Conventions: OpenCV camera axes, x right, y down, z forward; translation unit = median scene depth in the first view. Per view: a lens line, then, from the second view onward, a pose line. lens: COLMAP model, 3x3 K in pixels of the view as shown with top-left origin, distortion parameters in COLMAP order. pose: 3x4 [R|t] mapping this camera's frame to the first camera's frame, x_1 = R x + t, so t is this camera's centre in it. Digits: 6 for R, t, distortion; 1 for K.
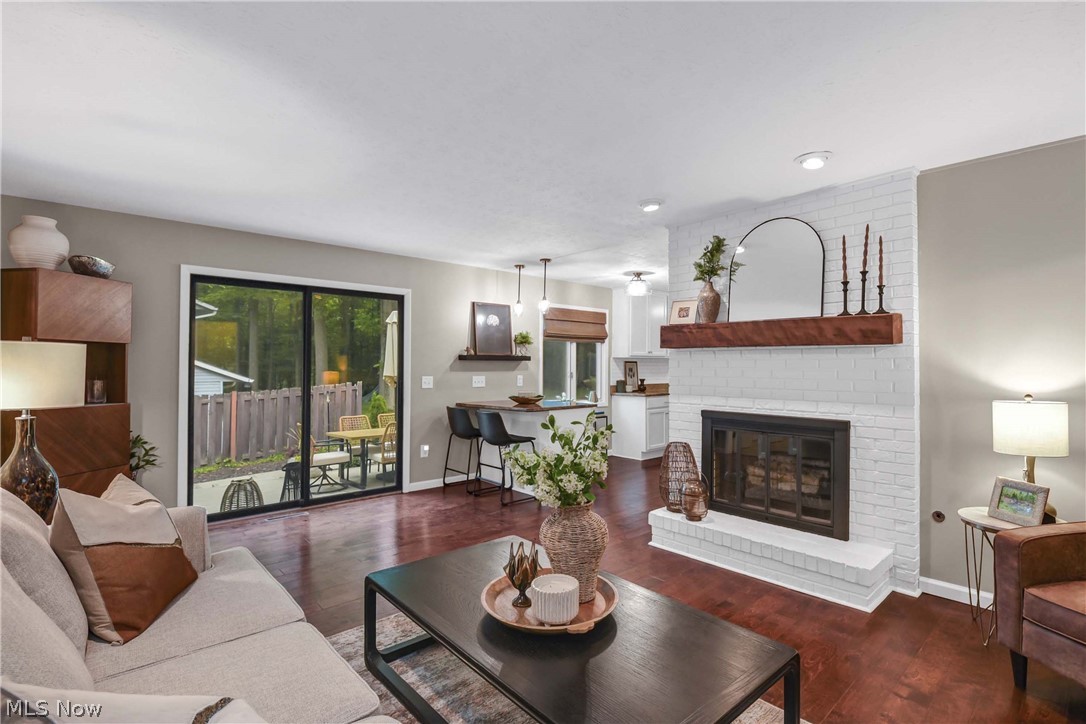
lens RADIAL K [[502.1, 0, 573.6], [0, 502.1, 360.4], [0, 0, 1]] dist [-0.001161, -0.000627]
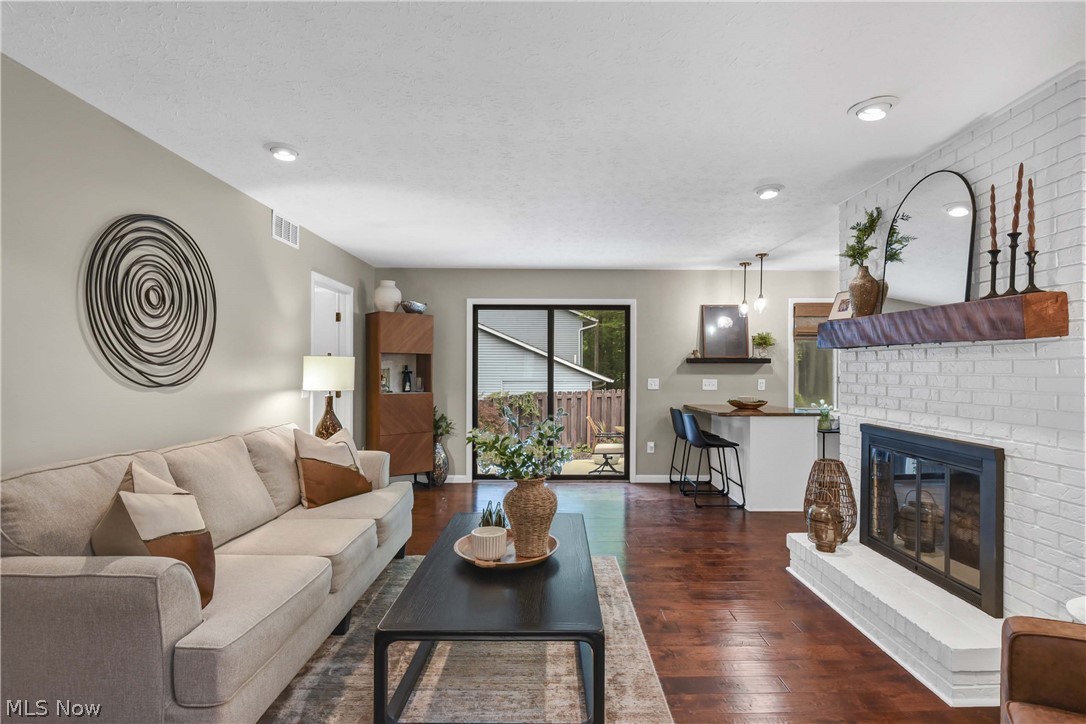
lens RADIAL K [[536.3, 0, 576.5], [0, 536.3, 366.3], [0, 0, 1]] dist [0.000673, -0.000301]
pose [[0.754410, -0.001441, -0.656402, 0.494869], [0.006356, 0.999967, 0.005110, -0.001639], [0.656373, -0.008027, 0.754394, 0.036959]]
